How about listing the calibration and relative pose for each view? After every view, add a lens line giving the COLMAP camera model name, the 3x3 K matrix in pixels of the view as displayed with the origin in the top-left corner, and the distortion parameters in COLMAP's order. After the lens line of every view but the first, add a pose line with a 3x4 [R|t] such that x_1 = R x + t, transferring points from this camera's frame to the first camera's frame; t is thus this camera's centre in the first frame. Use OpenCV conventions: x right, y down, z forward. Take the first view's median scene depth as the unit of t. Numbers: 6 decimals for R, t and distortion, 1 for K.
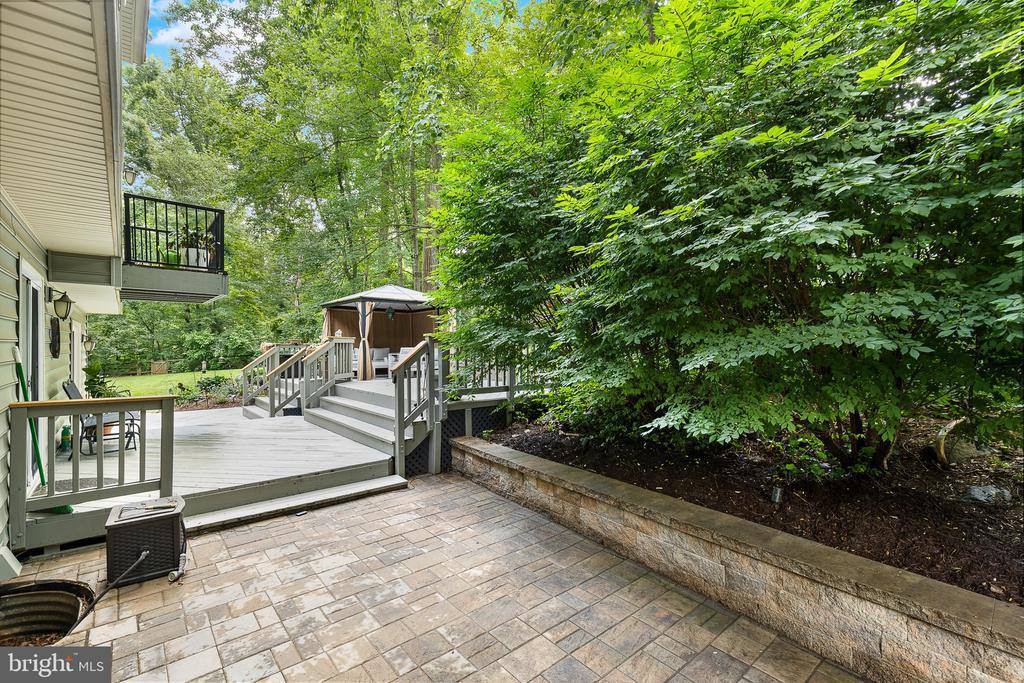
lens RADIAL K [[463.5, 0, 514.4], [0, 463.5, 349.1], [0, 0, 1]] dist [0.000283, 0.000320]
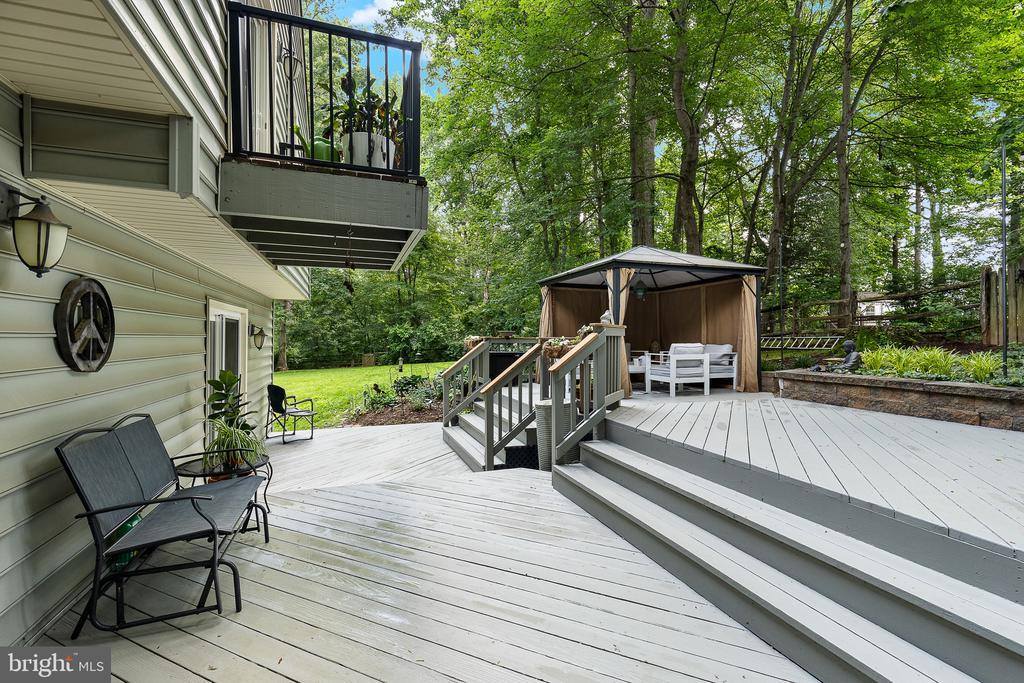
lens RADIAL K [[476.1, 0, 517.7], [0, 476.1, 338.0], [0, 0, 1]] dist [-0.000124, 0.000048]
pose [[0.935631, -0.000524, -0.352979, -0.185080], [-0.002561, 0.999962, -0.008273, -0.003708], [0.352970, 0.008645, 0.935595, 0.298506]]
